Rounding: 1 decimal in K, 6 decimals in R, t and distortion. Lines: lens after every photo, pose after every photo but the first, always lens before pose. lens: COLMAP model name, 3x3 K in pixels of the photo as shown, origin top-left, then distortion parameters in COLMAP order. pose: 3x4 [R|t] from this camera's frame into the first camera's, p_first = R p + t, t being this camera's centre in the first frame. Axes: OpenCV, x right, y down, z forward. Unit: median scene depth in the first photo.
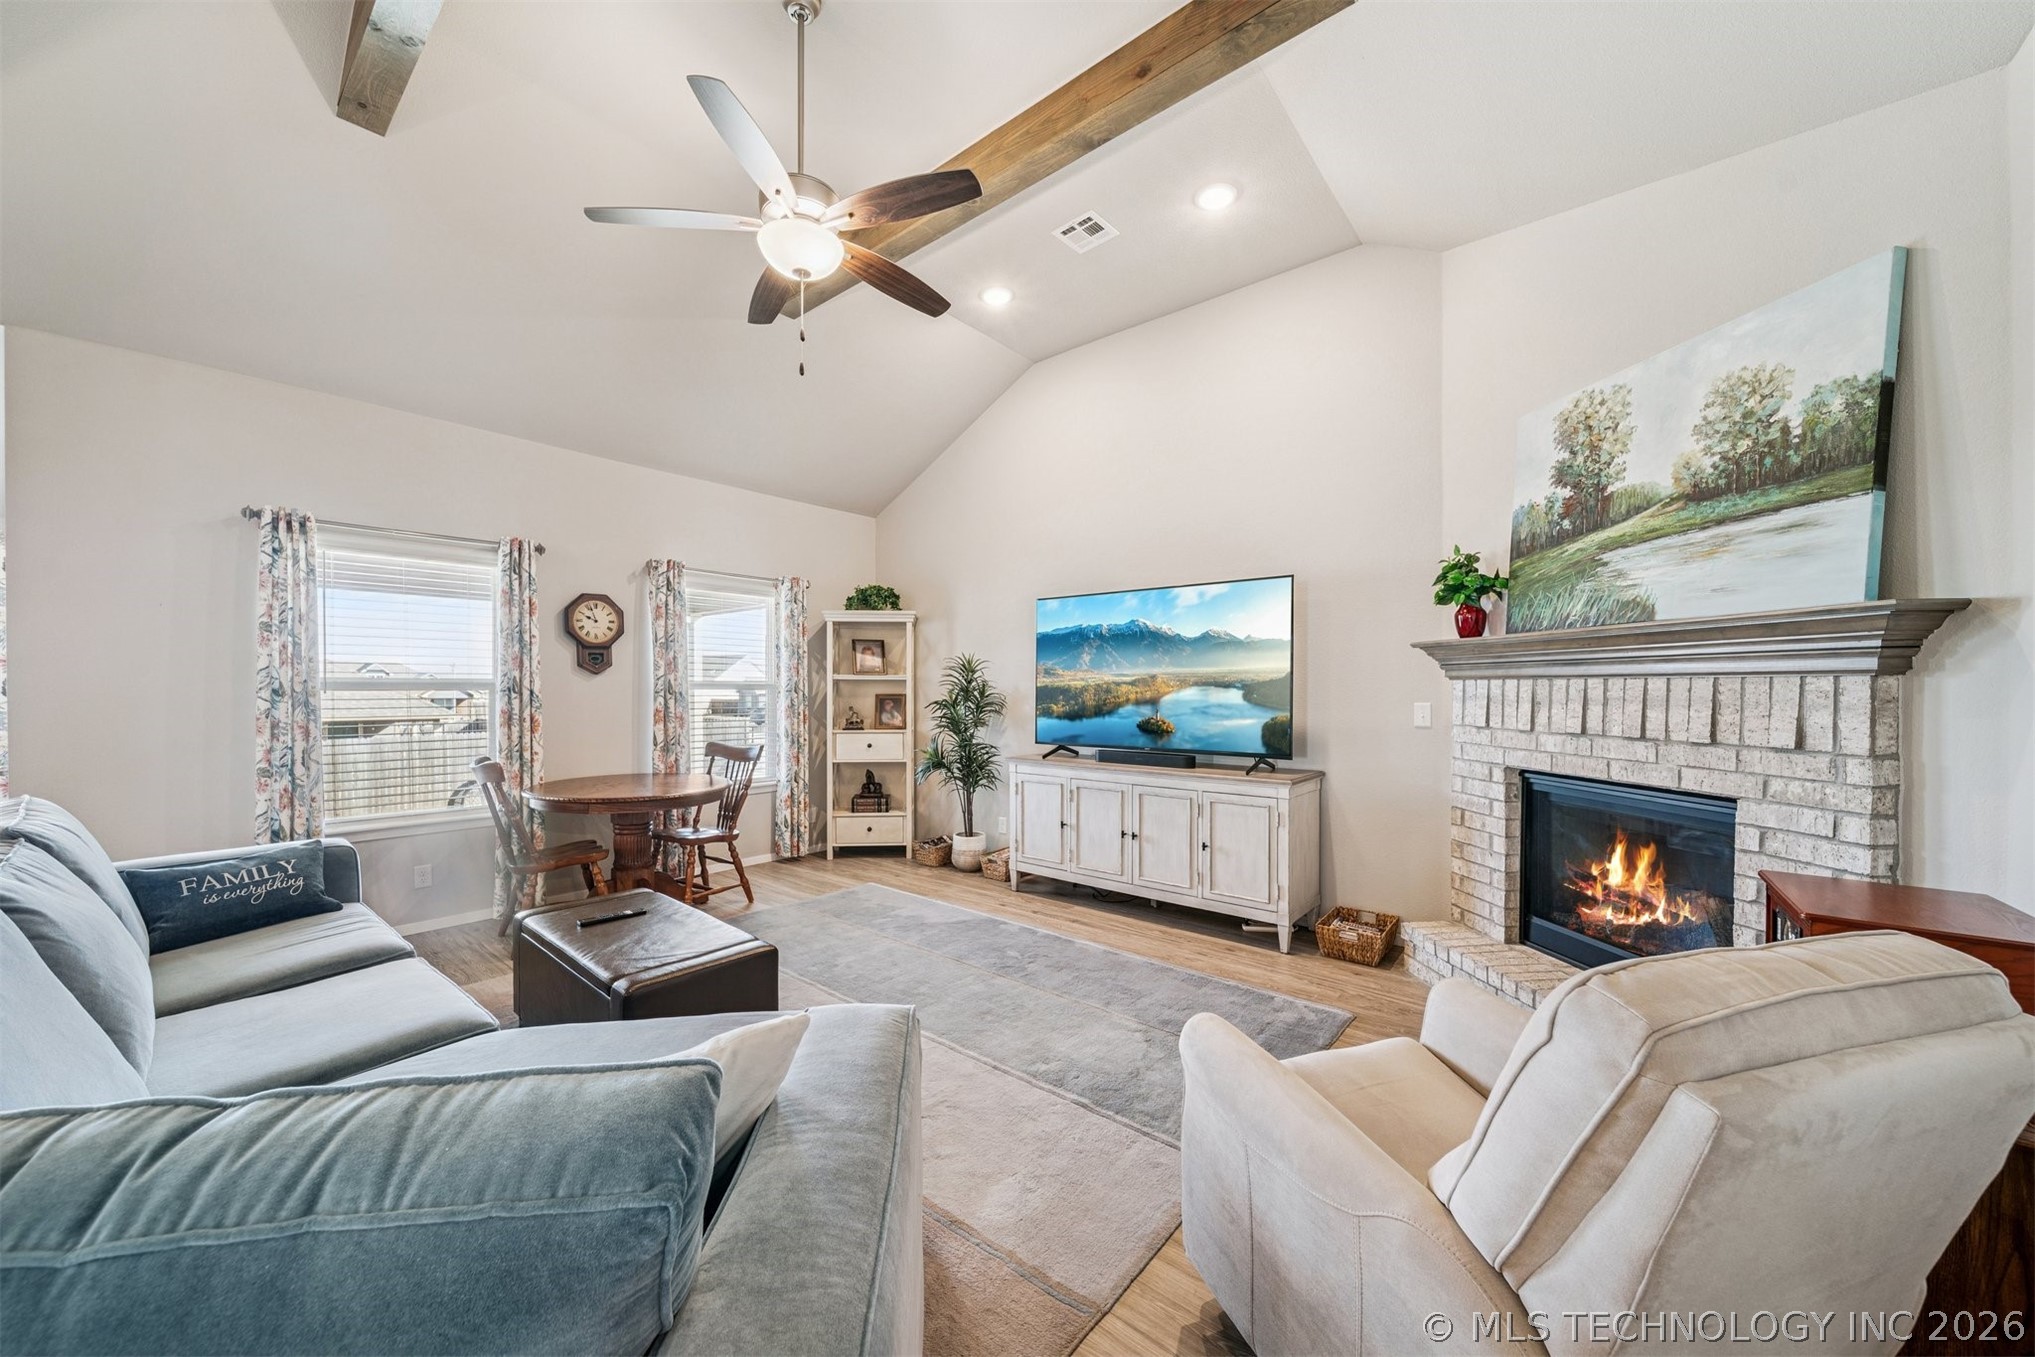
lens RADIAL K [[721.6, 0, 1031.3], [0, 721.6, 694.9], [0, 0, 1]] dist [-0.001861, -0.000110]
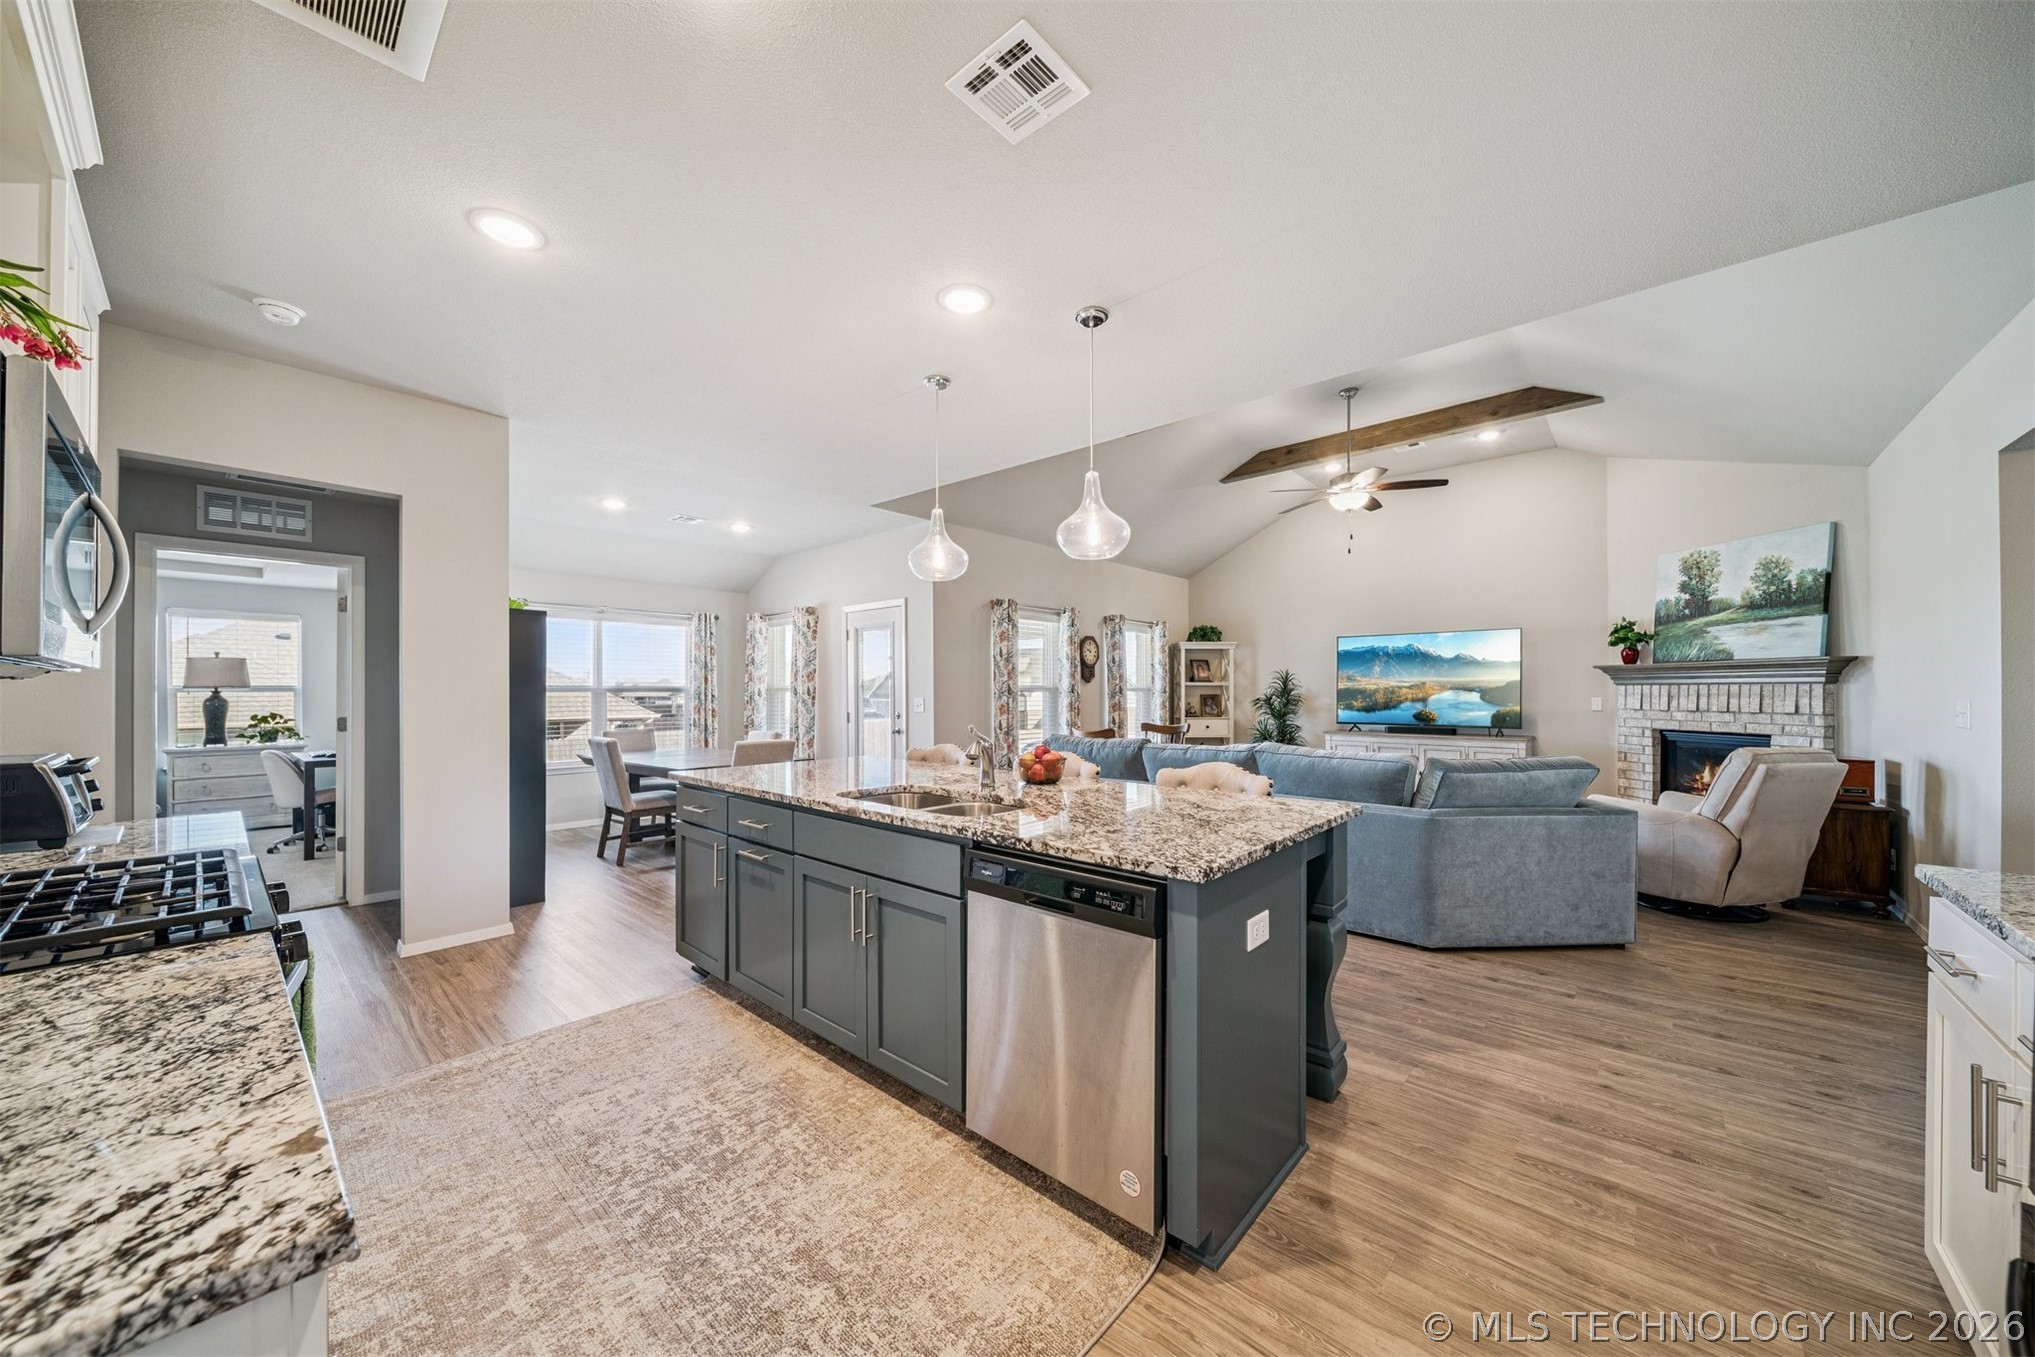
lens RADIAL K [[721.6, 0, 1009.7], [0, 721.6, 690.0], [0, 0, 1]] dist [-0.001861, -0.000110]
pose [[0.998291, 0.000007, -0.058447, -1.081883], [-0.000753, 0.999918, -0.012750, 0.020346], [0.058442, 0.012772, 0.998209, -1.182487]]
